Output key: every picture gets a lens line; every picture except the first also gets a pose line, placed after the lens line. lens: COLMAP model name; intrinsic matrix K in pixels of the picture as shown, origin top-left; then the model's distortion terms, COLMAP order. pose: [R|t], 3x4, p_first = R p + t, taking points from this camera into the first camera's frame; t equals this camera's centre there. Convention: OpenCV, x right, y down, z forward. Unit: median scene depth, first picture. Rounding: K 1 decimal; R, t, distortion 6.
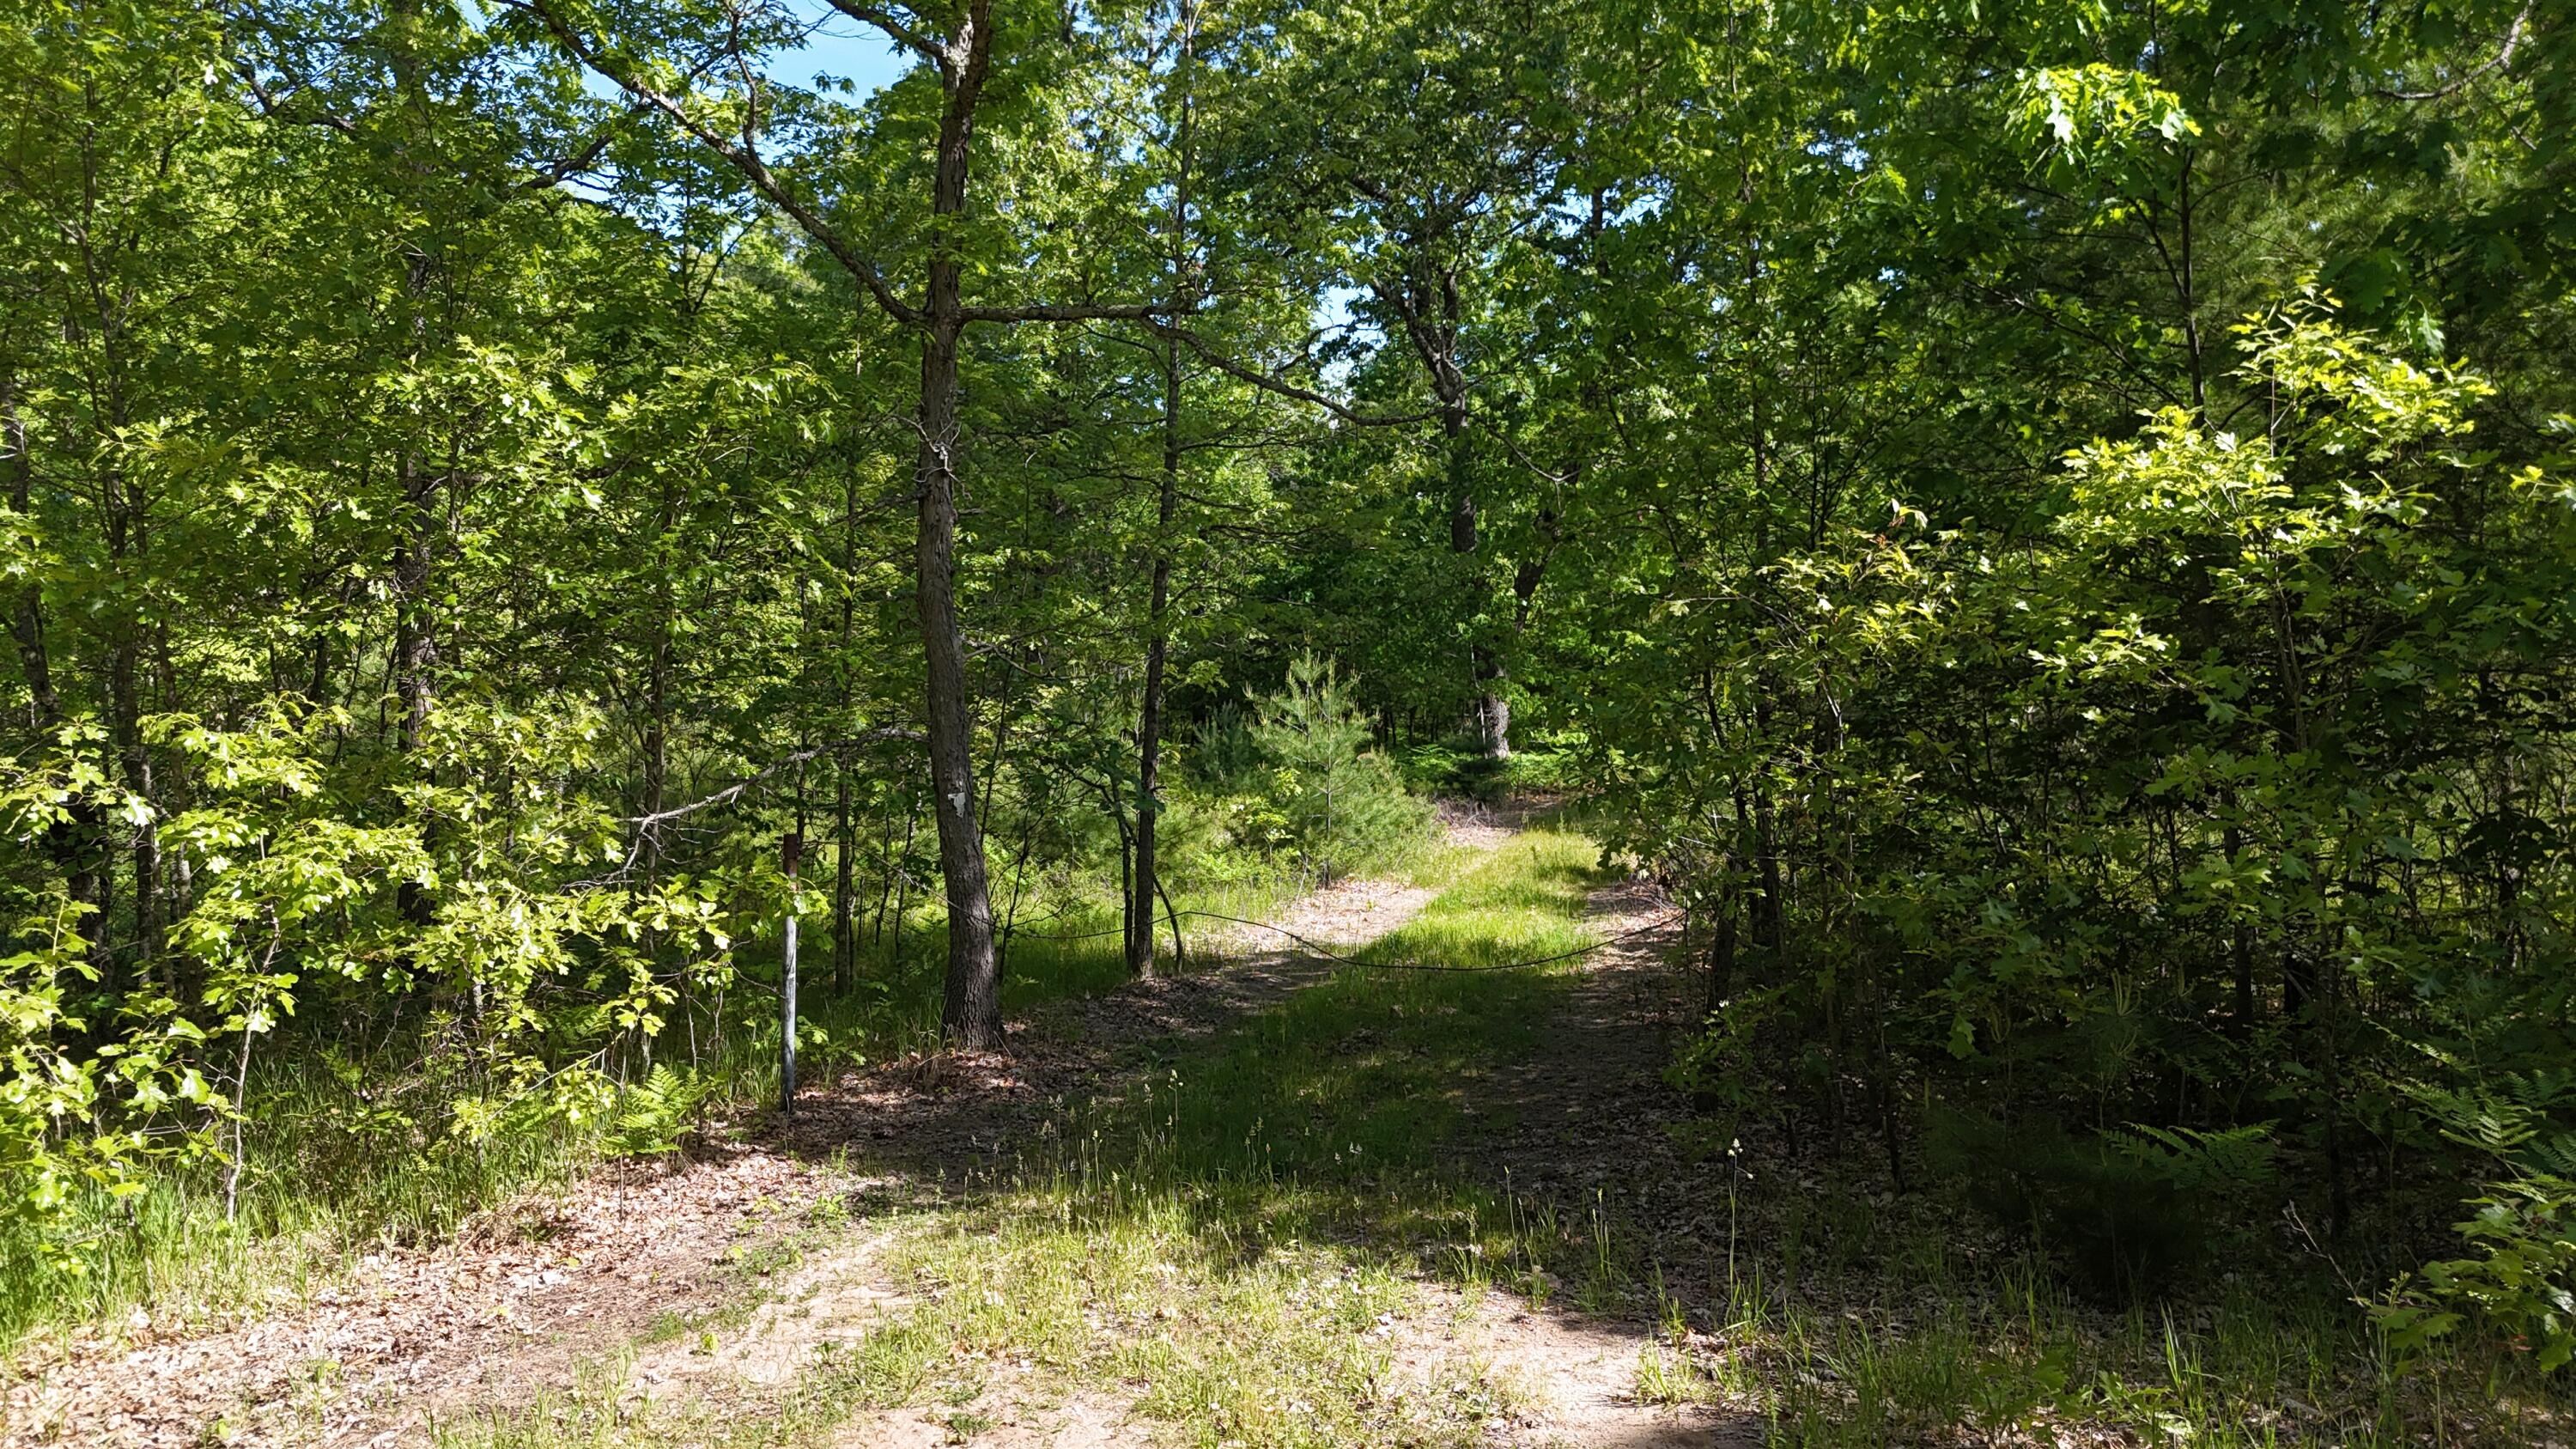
lens RADIAL K [[1777.5, 0, 1288.7], [0, 1777.5, 726.3], [0, 0, 1]] dist [0.001830, 0.000397]
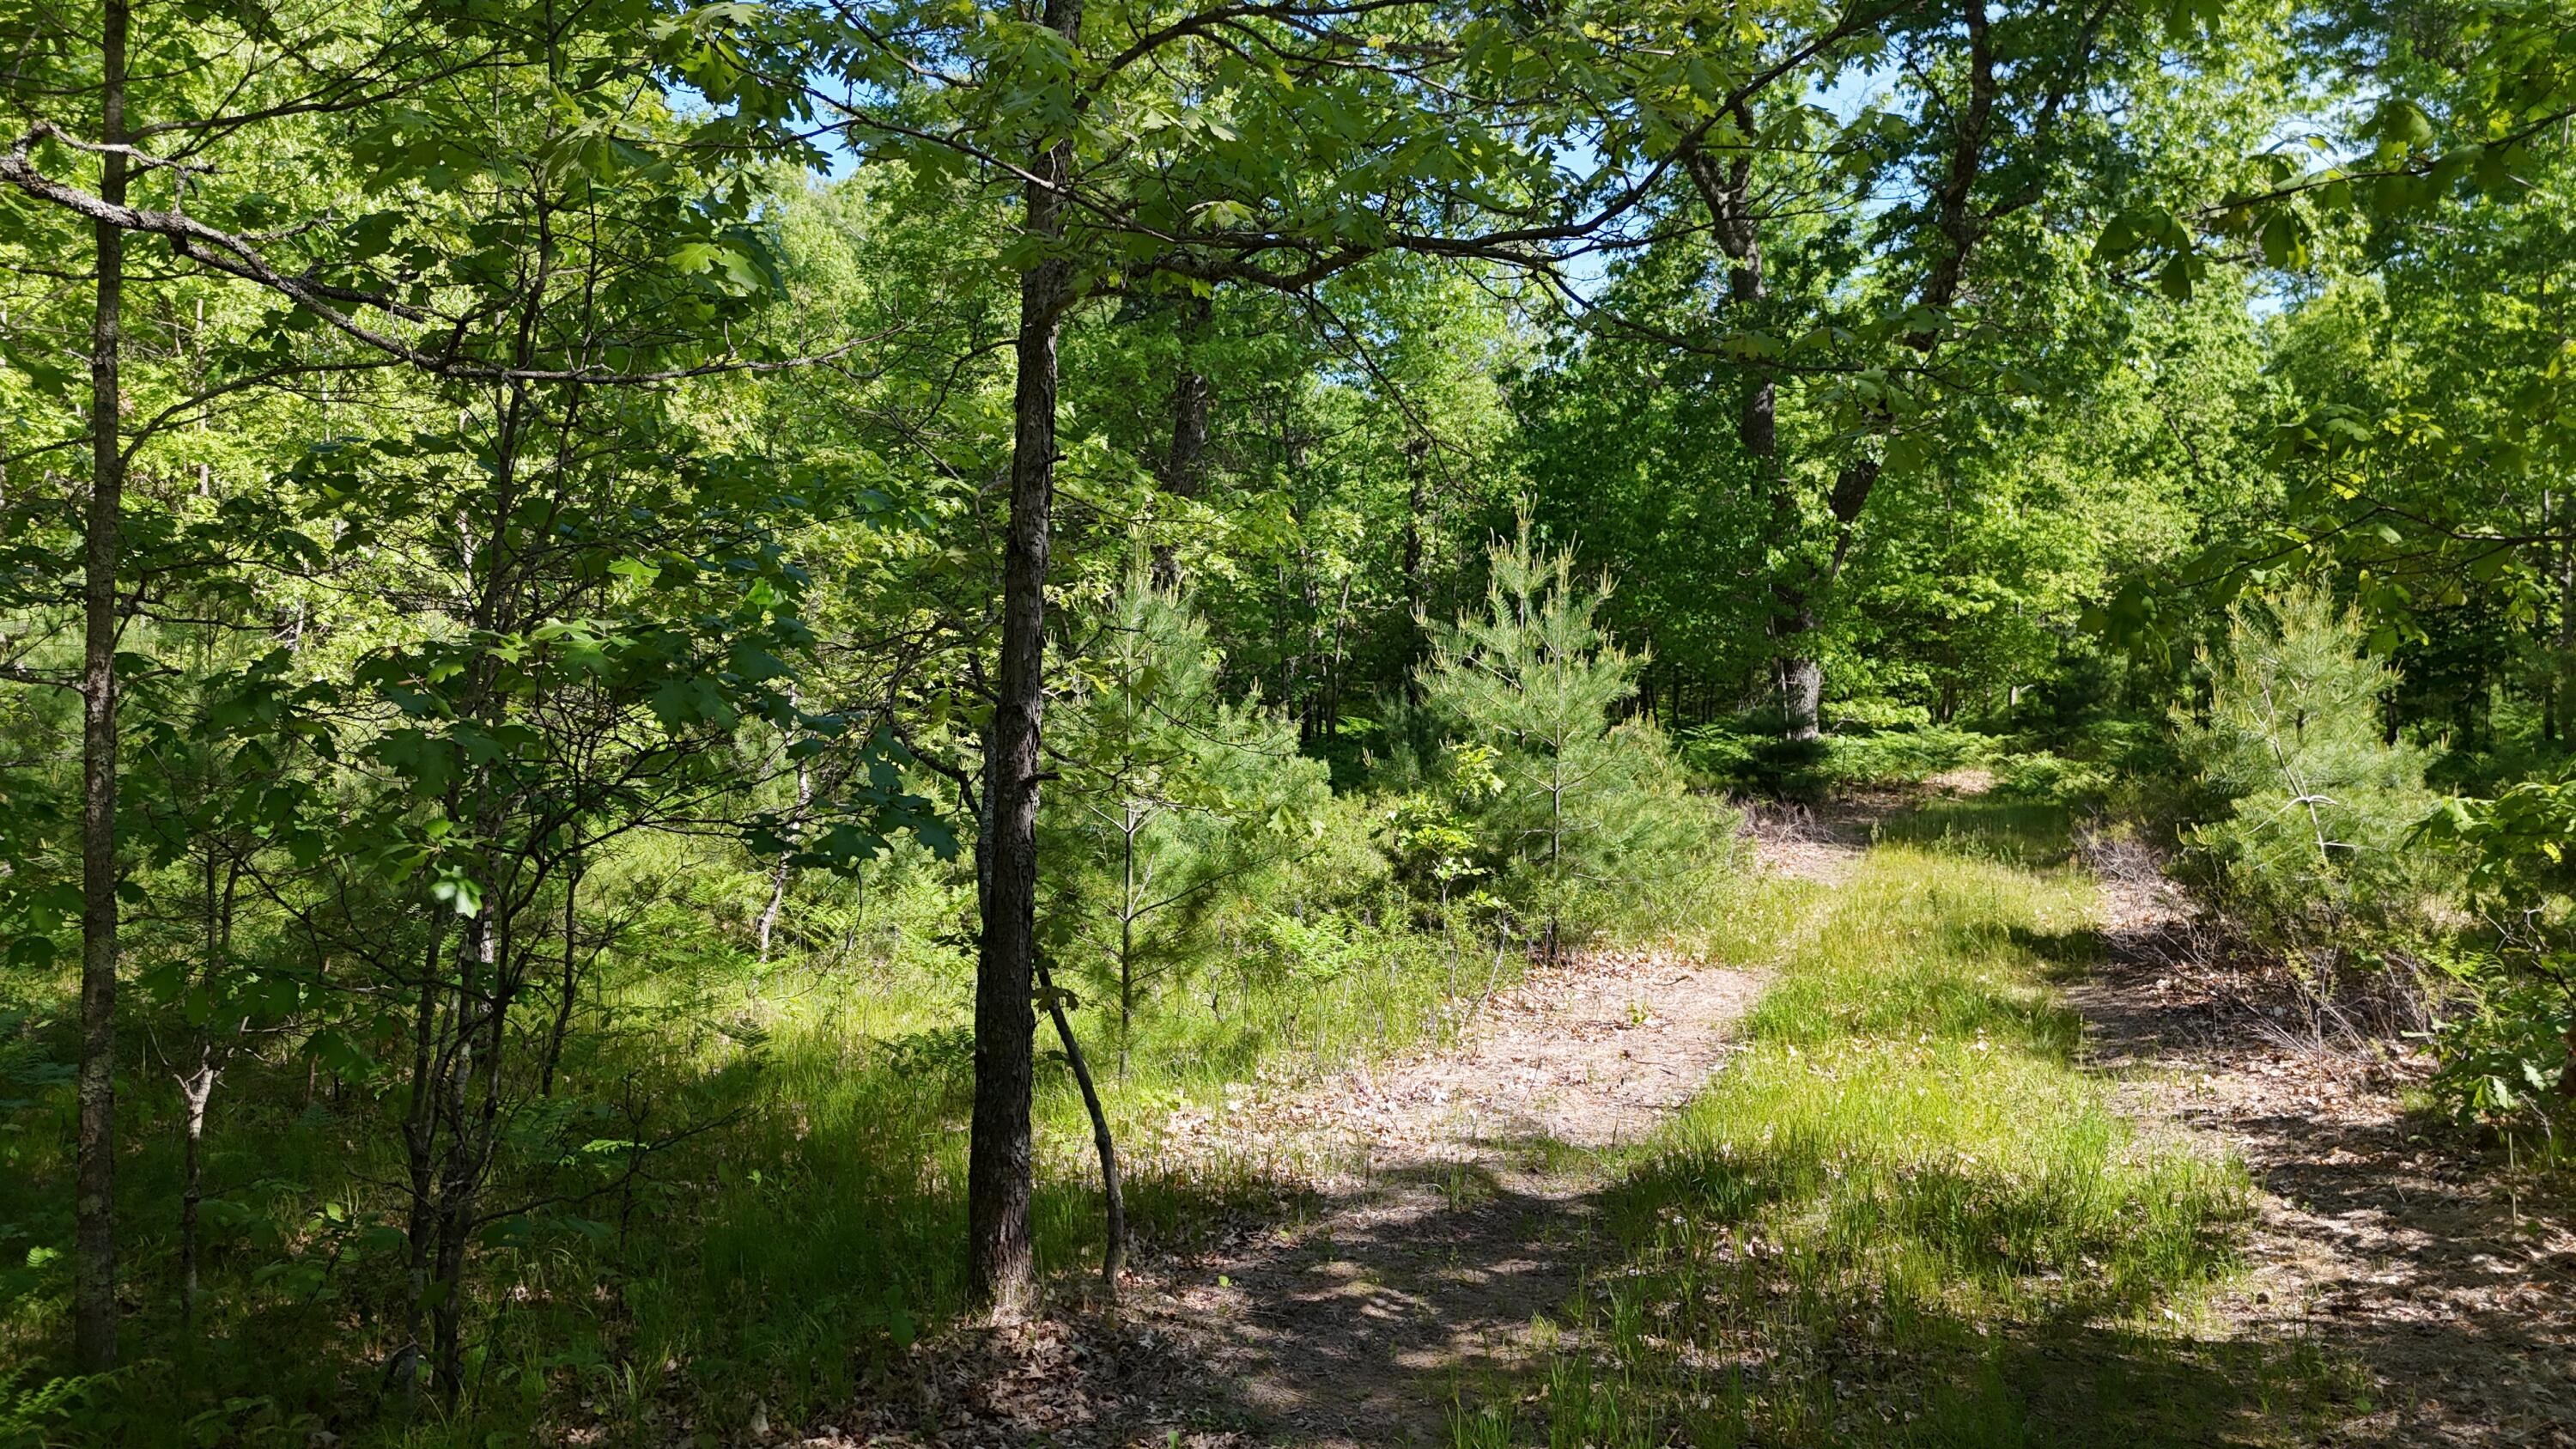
lens RADIAL K [[1777.5, 0, 1280.9], [0, 1777.5, 731.5], [0, 0, 1]] dist [0.001830, 0.000397]
pose [[0.989275, 0.003796, -0.146014, 0.017886], [-0.002554, 0.999959, 0.008691, 0.014230], [0.146041, -0.008225, 0.989244, 0.429166]]
